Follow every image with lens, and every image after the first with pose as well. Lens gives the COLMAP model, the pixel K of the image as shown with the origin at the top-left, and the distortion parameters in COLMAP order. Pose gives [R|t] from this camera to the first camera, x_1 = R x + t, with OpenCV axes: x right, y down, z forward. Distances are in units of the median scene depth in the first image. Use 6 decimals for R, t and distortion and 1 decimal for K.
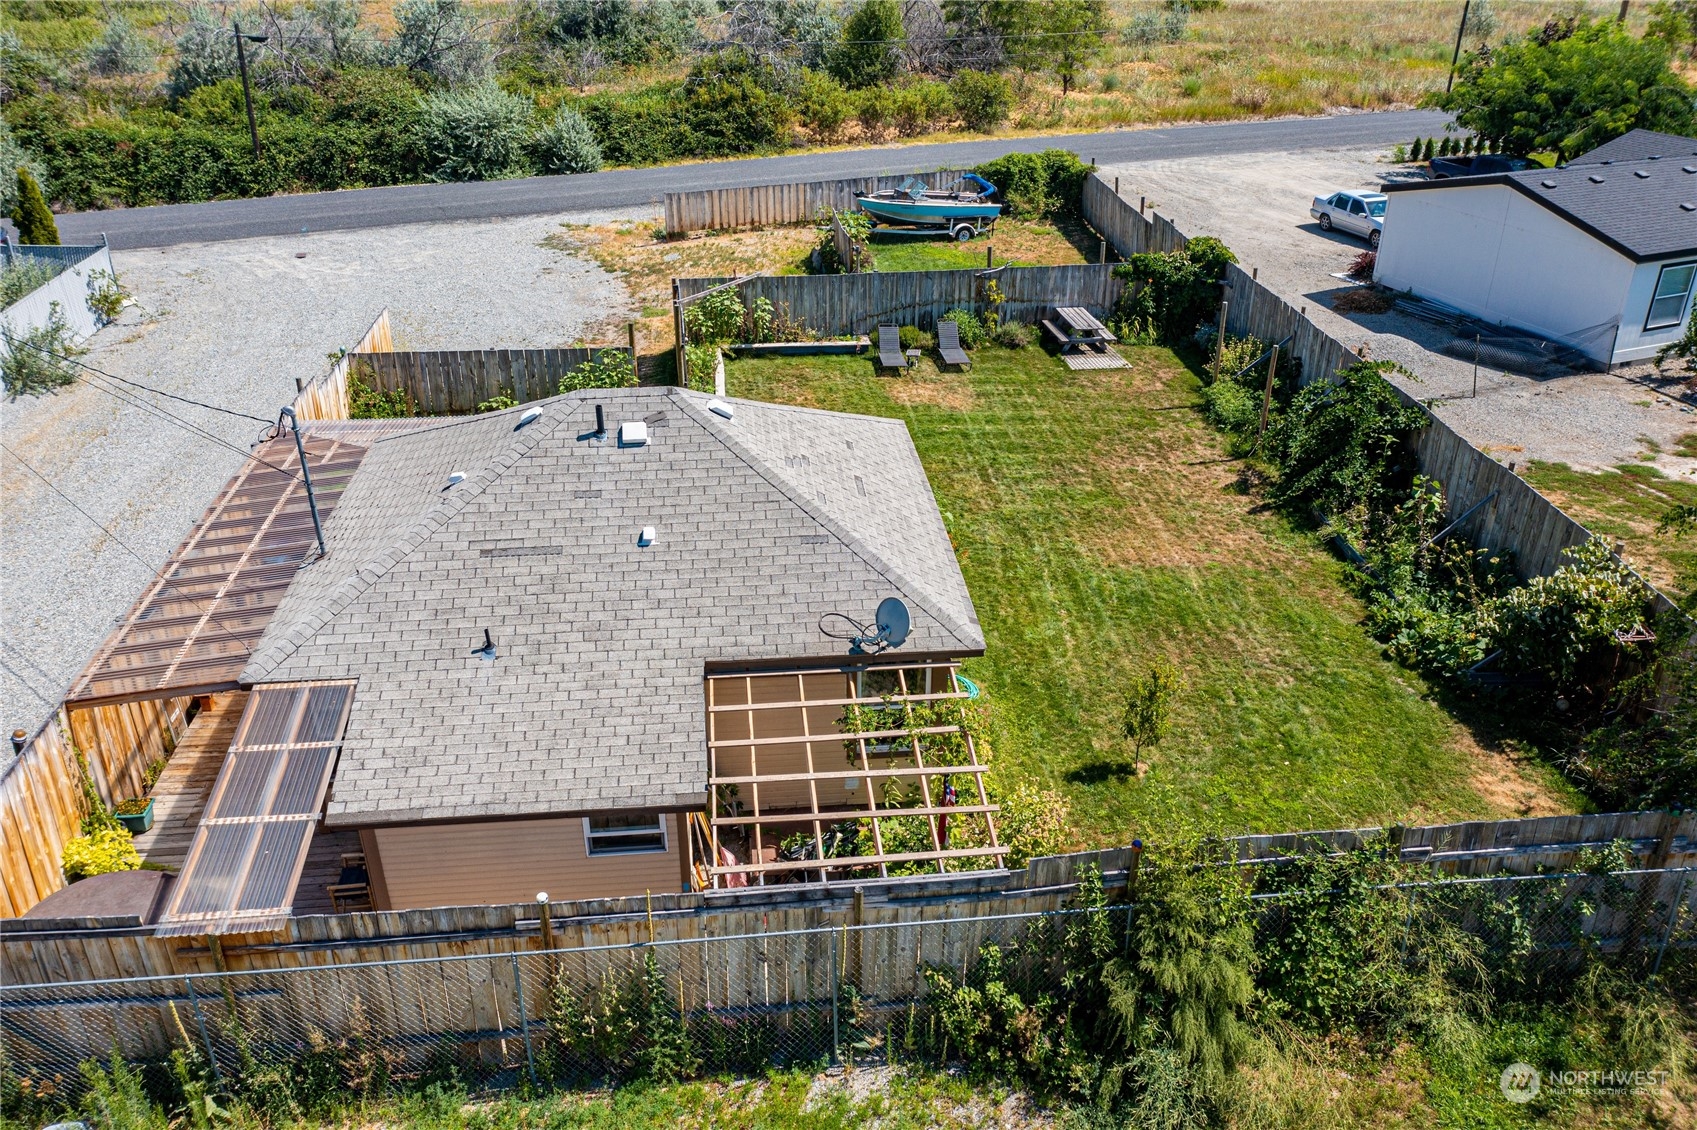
lens RADIAL K [[1328.9, 0, 849.6], [0, 1328.9, 573.7], [0, 0, 1]] dist [-0.021455, 0.010099]
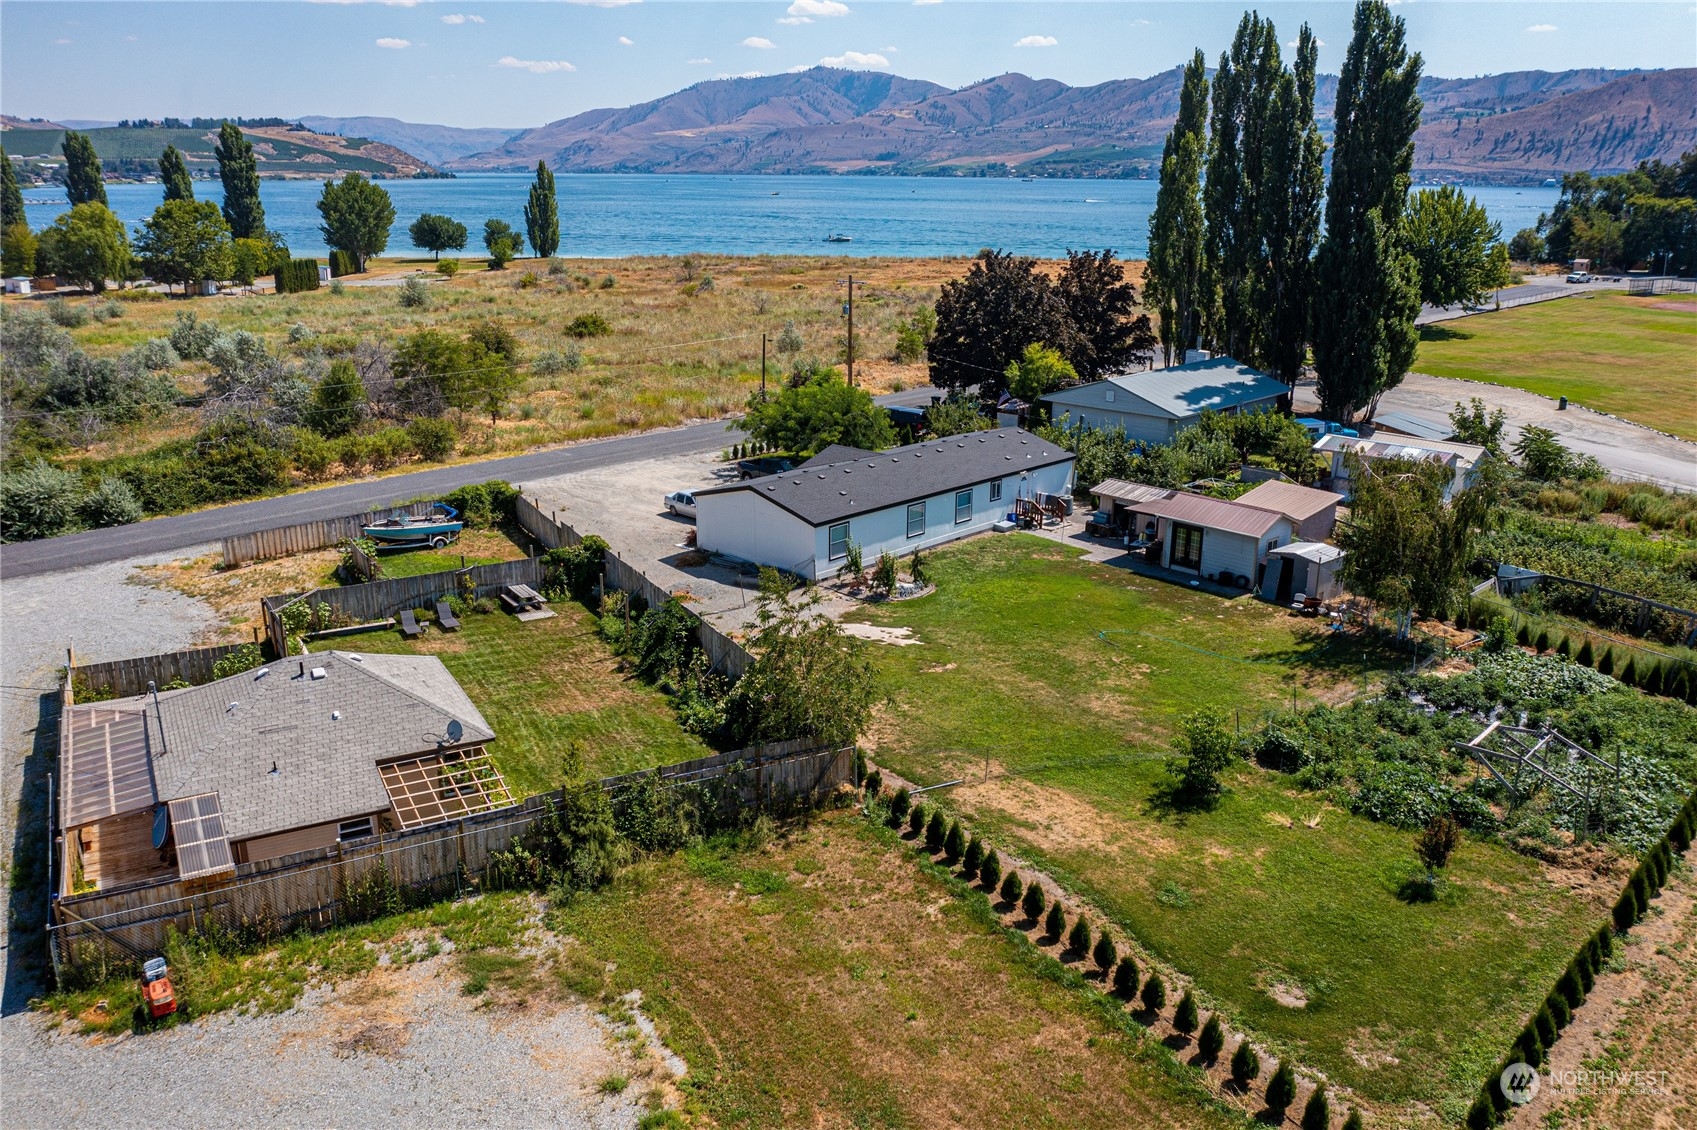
lens RADIAL K [[1328.9, 0, 849.6], [0, 1328.9, 573.7], [0, 0, 1]] dist [-0.021455, 0.010099]
pose [[0.915298, -0.114807, 0.386068, -0.093800], [0.185317, 0.971073, -0.150580, 0.114910], [-0.357612, 0.209370, 0.910098, -0.676672]]
